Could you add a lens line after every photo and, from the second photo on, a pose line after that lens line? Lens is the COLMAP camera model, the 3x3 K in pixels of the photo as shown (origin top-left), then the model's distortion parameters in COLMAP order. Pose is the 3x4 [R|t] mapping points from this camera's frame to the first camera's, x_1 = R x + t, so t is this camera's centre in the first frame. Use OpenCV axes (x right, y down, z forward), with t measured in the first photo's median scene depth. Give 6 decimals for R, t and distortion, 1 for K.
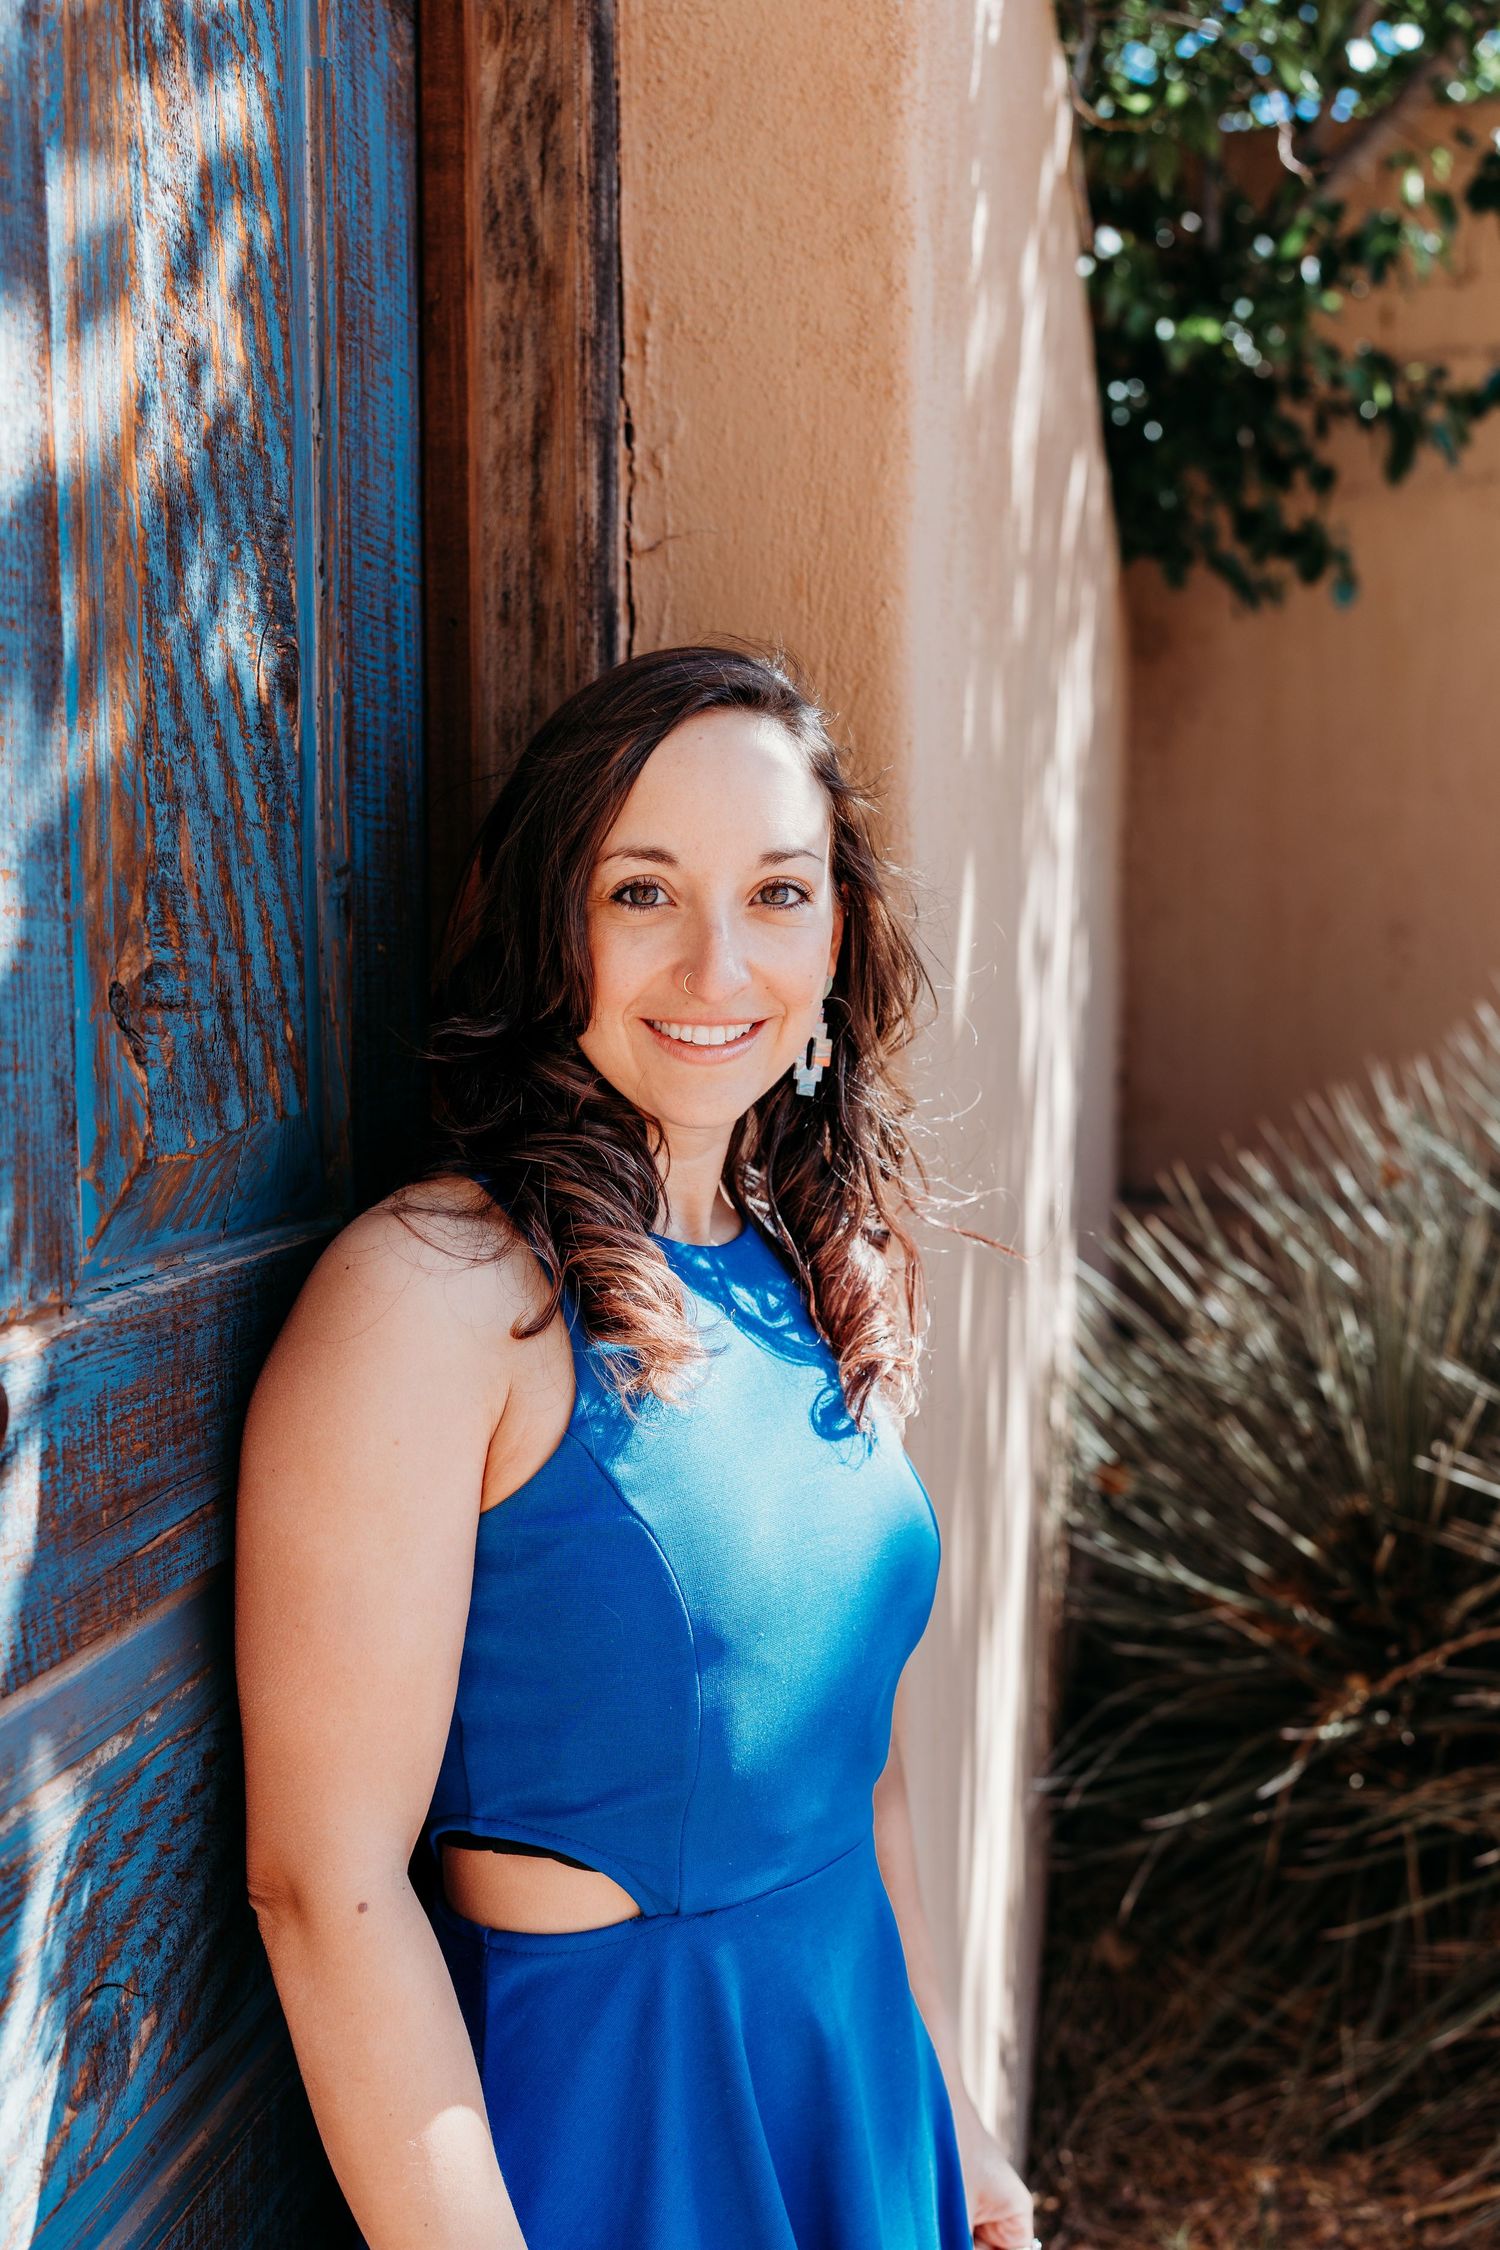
lens RADIAL K [[2085.6, 0, 750.0], [0, 2085.6, 1125.0], [0, 0, 1]] dist [0.032552, -0.024641]
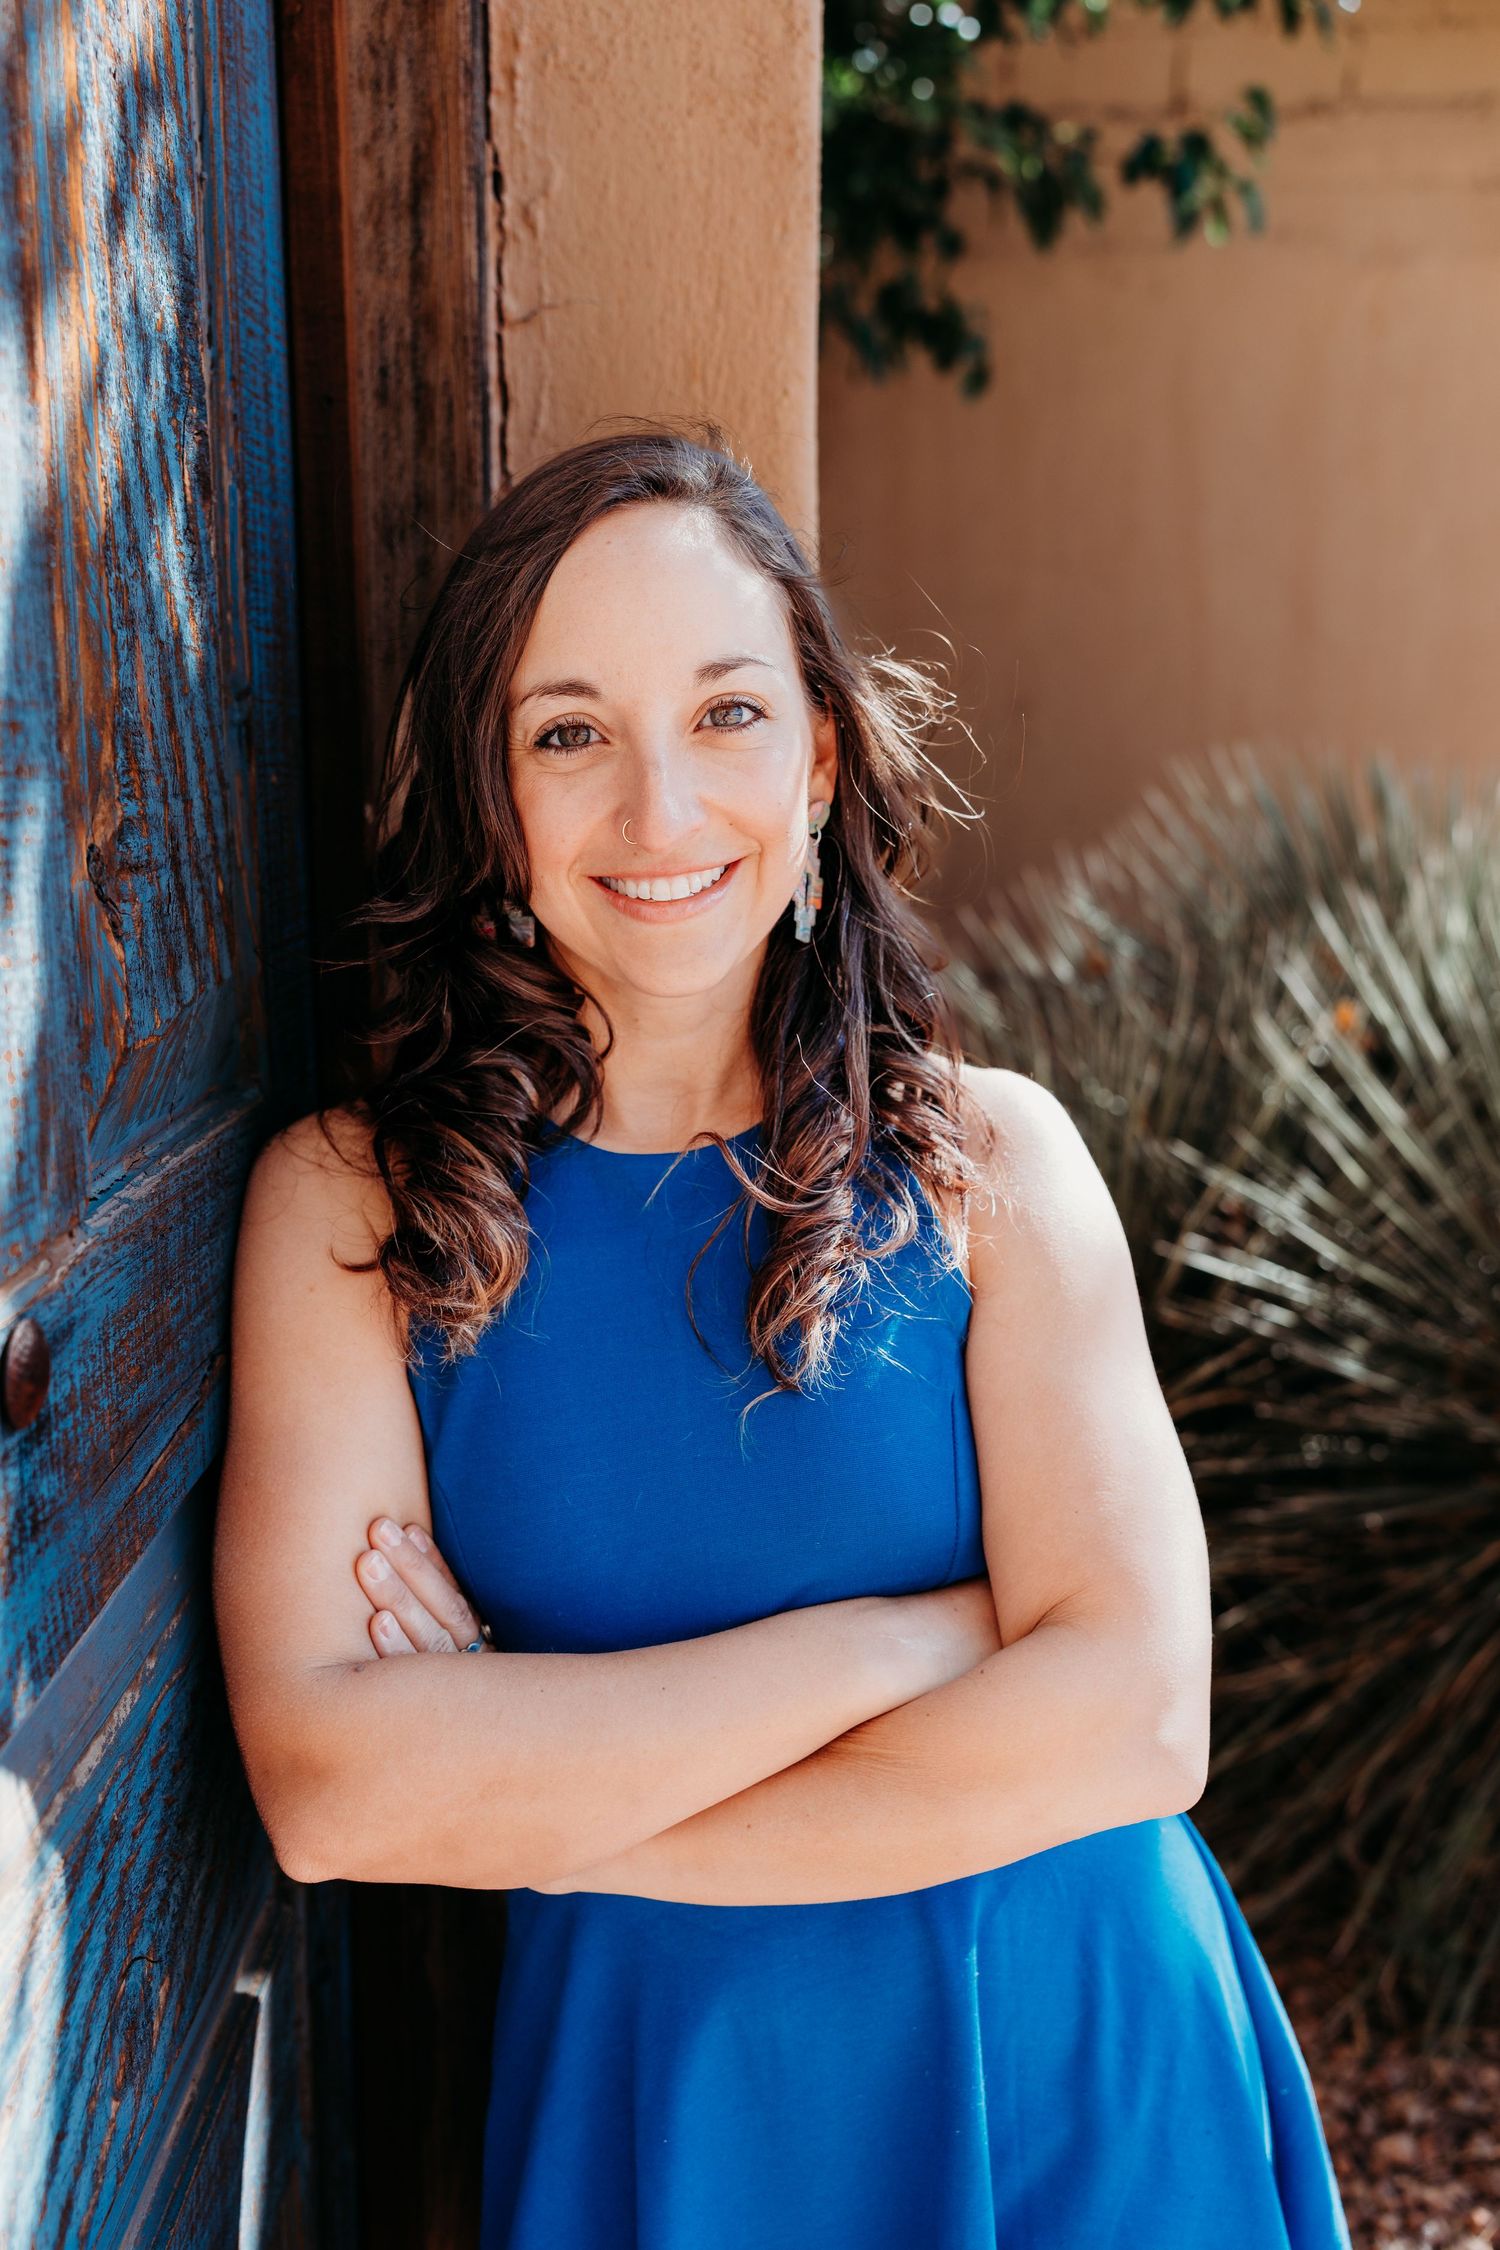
lens RADIAL K [[2098.8, 0, 740.8], [0, 2098.8, 1116.7], [0, 0, 1]] dist [0.049079, -0.039102]
pose [[0.978837, -0.039776, 0.200741, -0.162370], [0.018535, 0.994129, 0.106604, -0.032788], [-0.203802, -0.100627, 0.973827, 0.069587]]
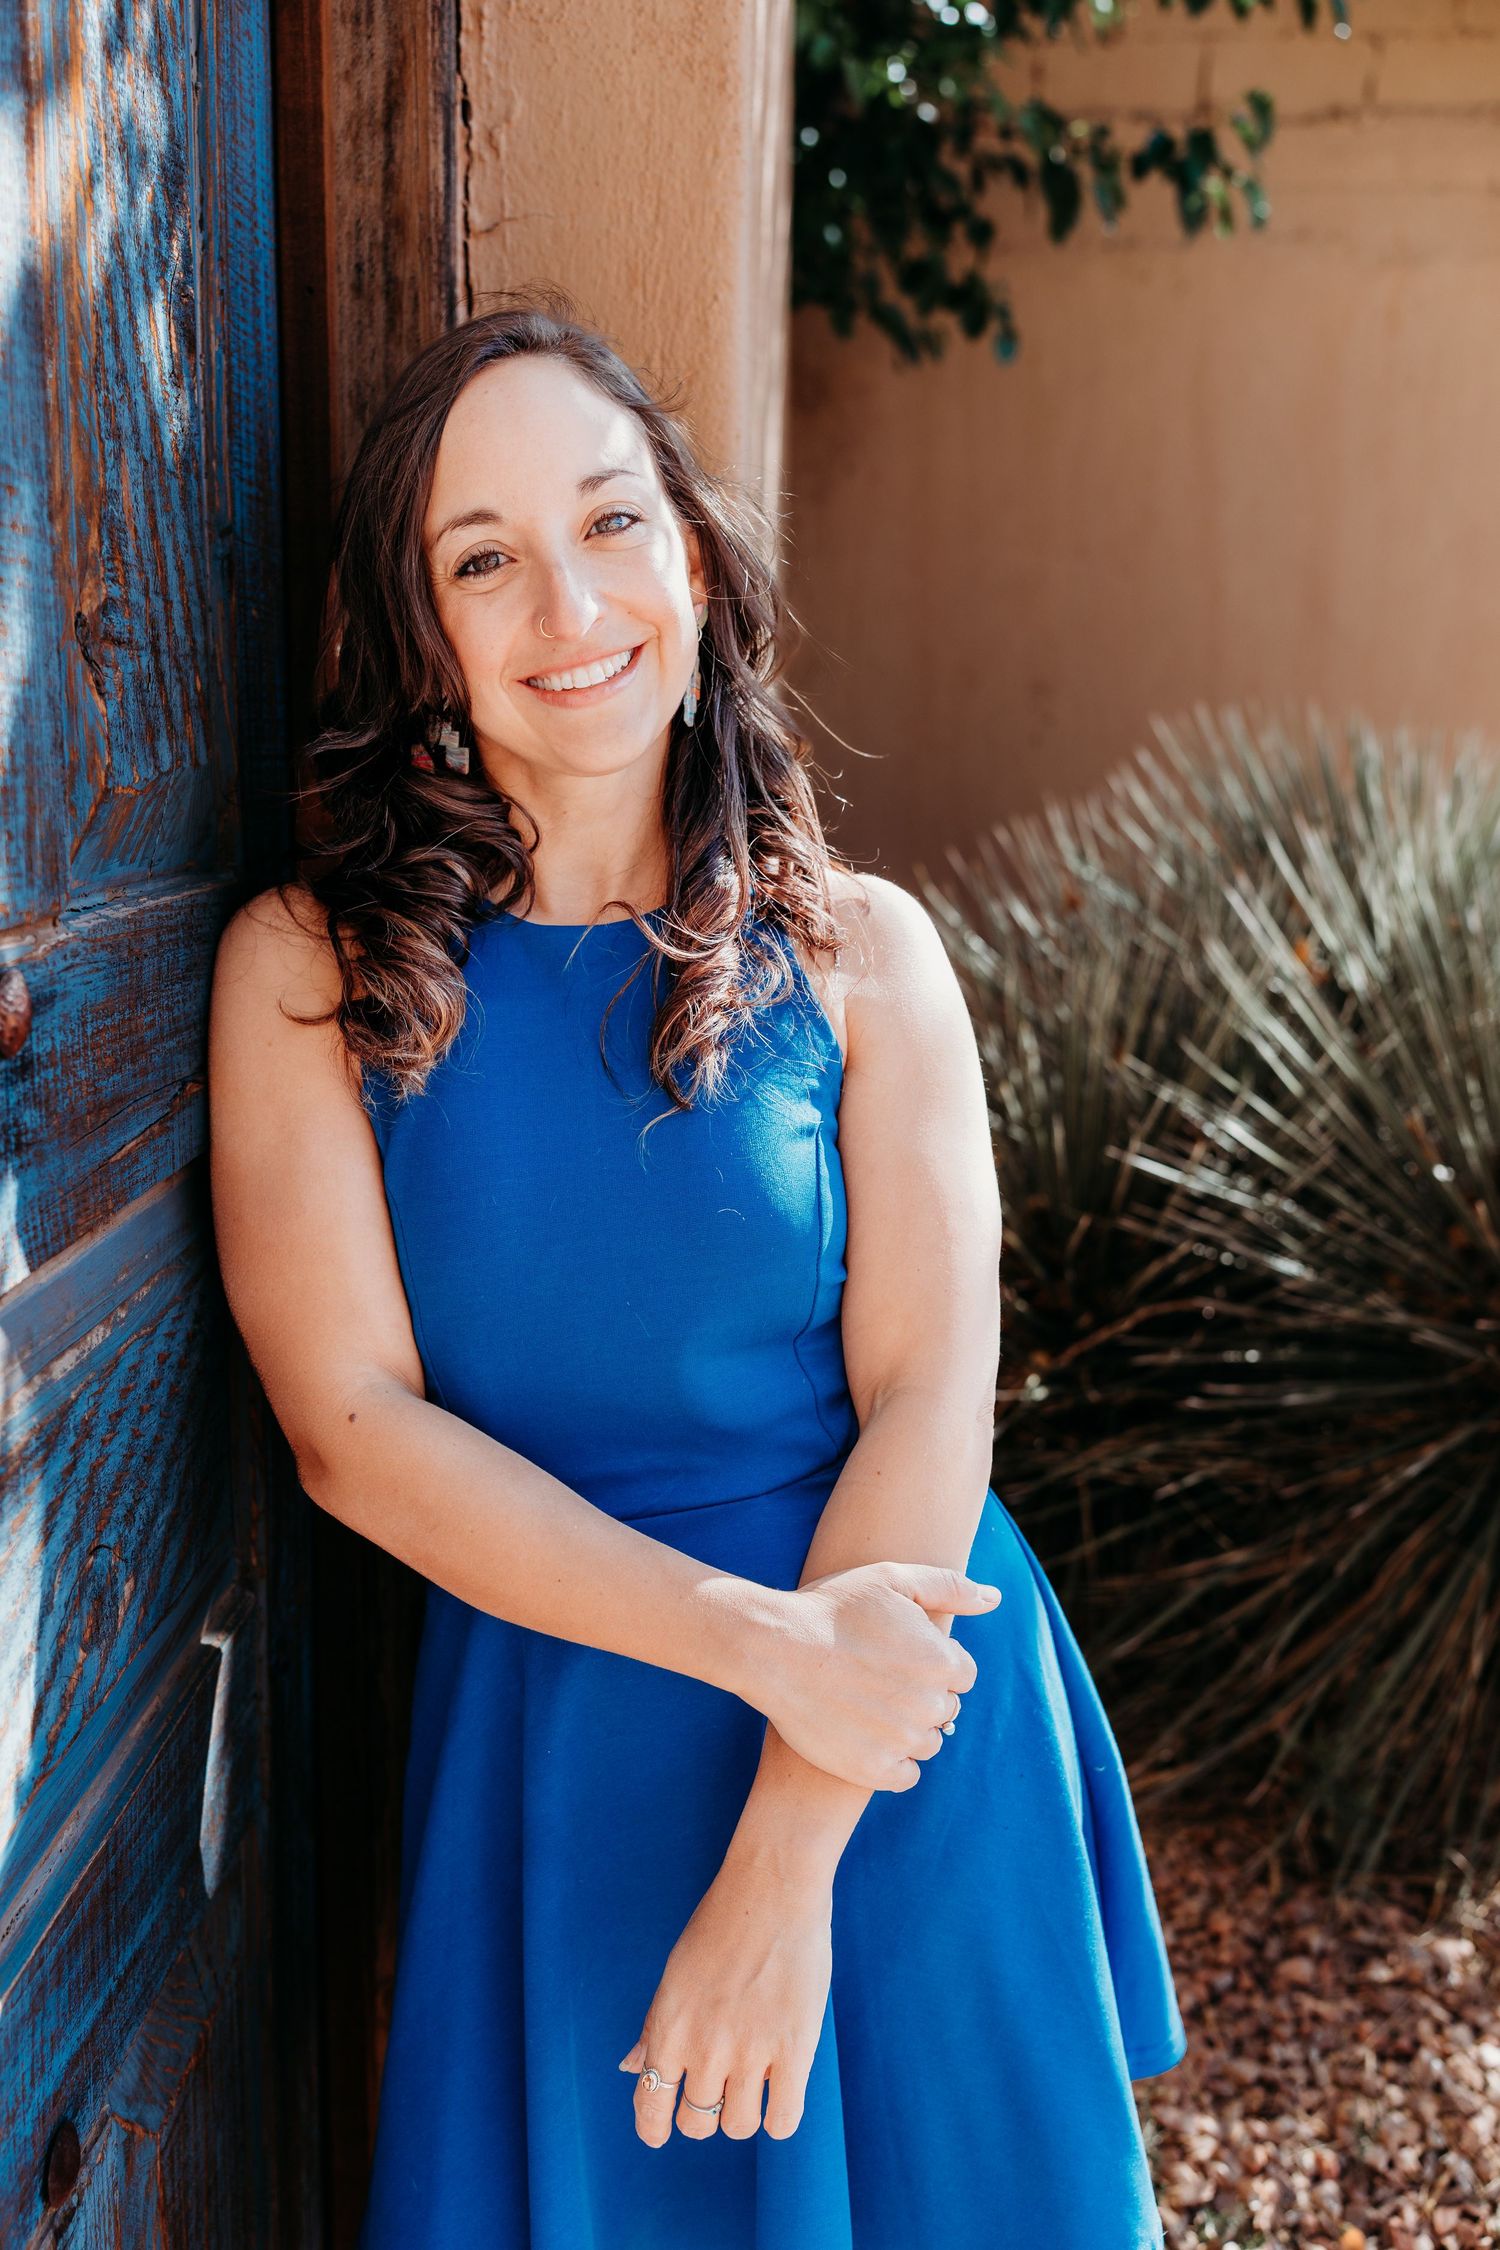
lens RADIAL K [[2085.6, 0, 750.0], [0, 2085.6, 1125.0], [0, 0, 1]] dist [0.032552, -0.024641]
pose [[0.983188, -0.019145, 0.181587, -0.124195], [-0.000333, 0.994298, 0.106637, 0.054611], [-0.182594, -0.104905, 0.977576, -0.080482]]
